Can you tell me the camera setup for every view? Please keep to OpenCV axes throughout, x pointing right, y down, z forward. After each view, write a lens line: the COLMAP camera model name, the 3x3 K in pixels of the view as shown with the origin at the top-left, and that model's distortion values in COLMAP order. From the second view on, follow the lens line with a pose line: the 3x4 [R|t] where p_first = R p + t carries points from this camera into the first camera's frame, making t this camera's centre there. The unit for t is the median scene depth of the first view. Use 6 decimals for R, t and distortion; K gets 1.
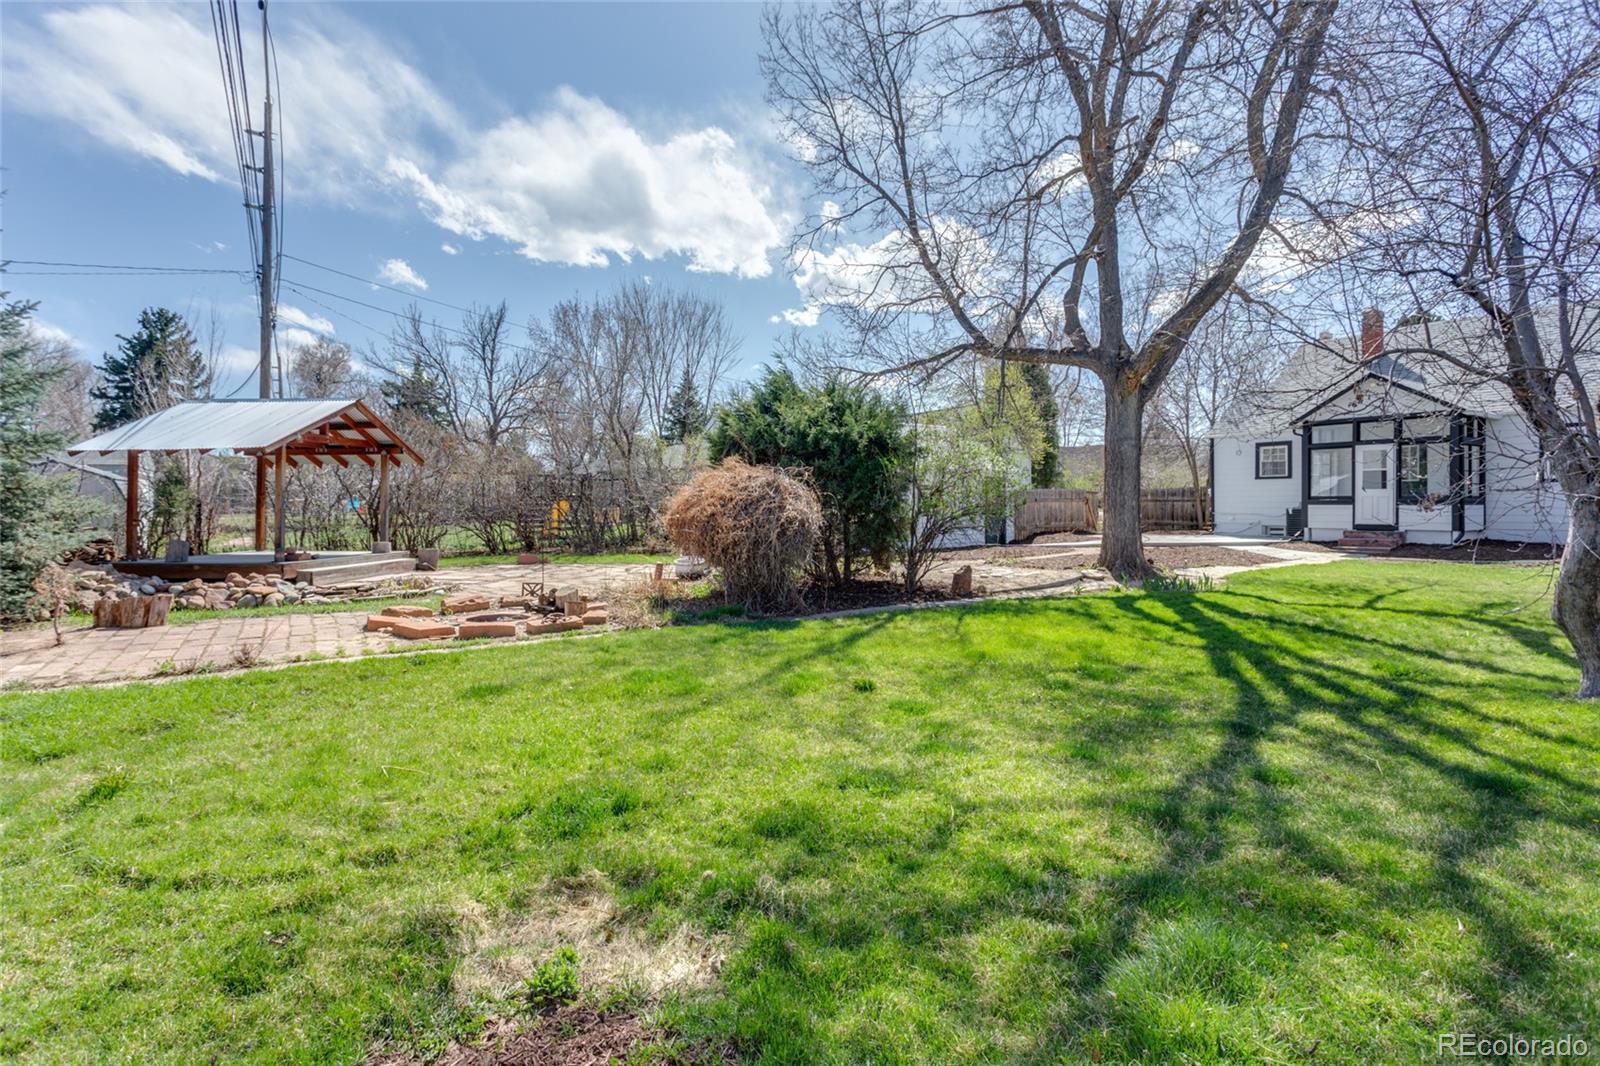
lens RADIAL K [[769.4, 0, 801.2], [0, 769.4, 495.4], [0, 0, 1]] dist [0.021636, 0.000647]
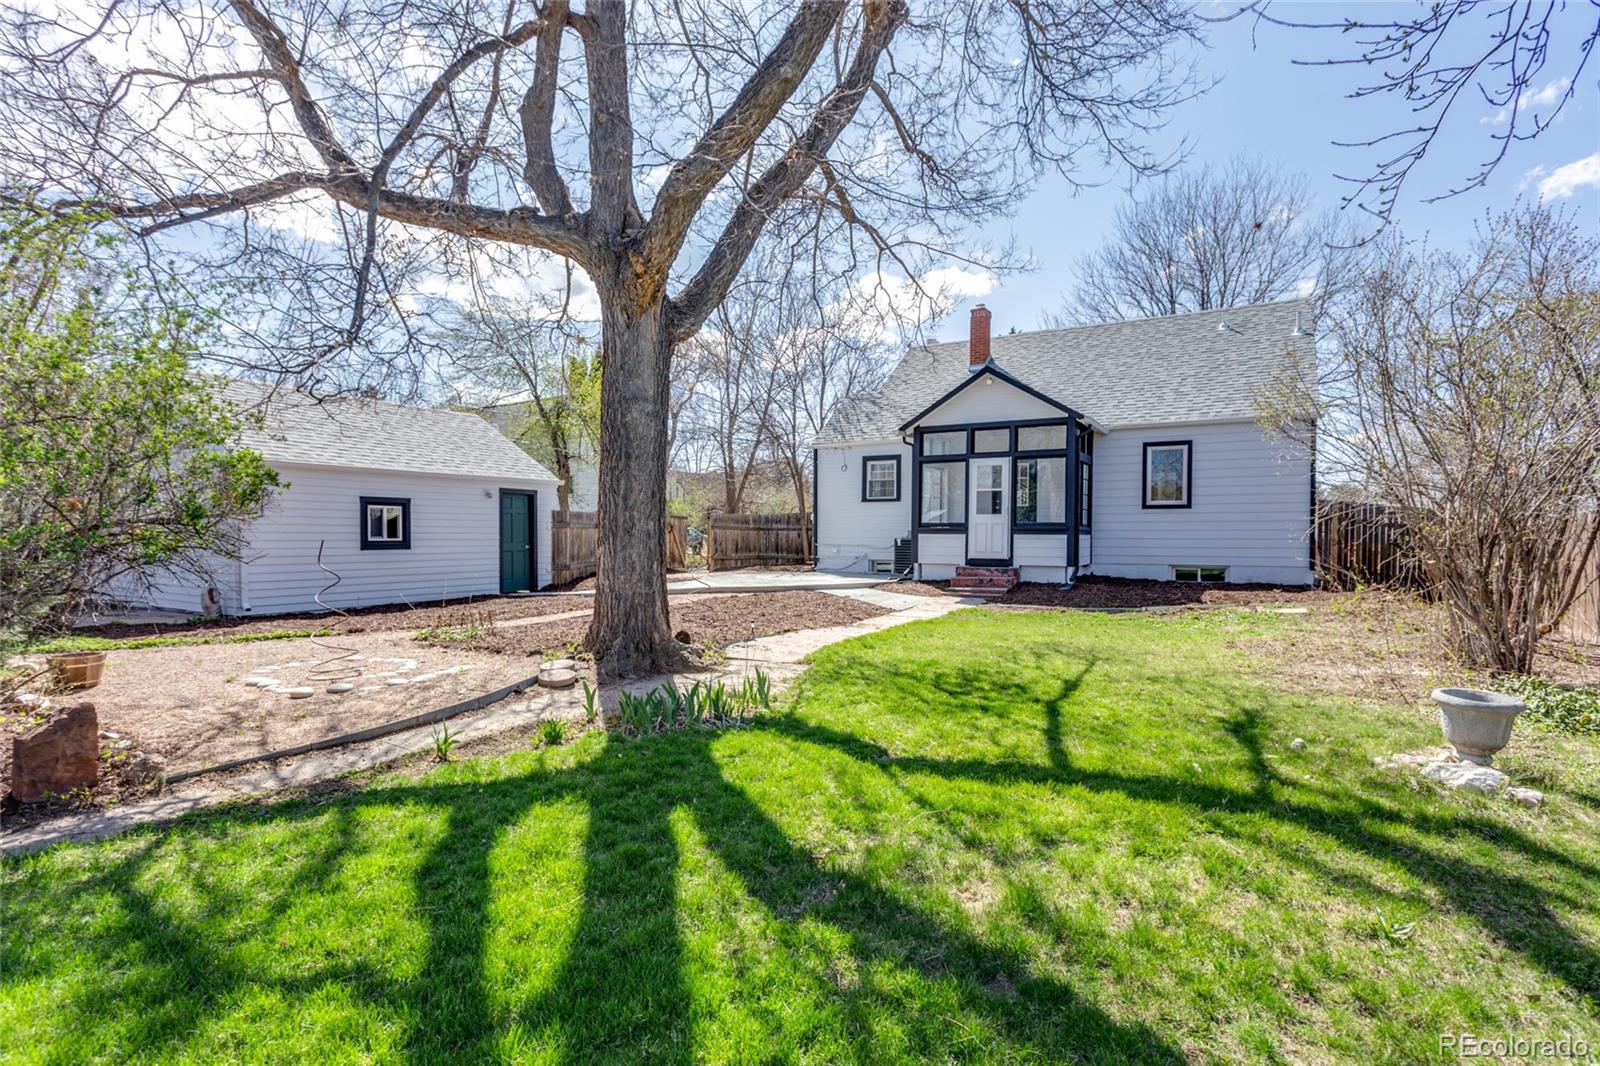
lens RADIAL K [[769.4, 0, 801.8], [0, 769.4, 534.4], [0, 0, 1]] dist [0.021636, 0.000647]
pose [[0.902833, 0.005231, 0.429960, 0.220468], [-0.010041, 0.999910, 0.008919, 0.007252], [-0.429874, -0.012369, 0.902804, 0.361812]]
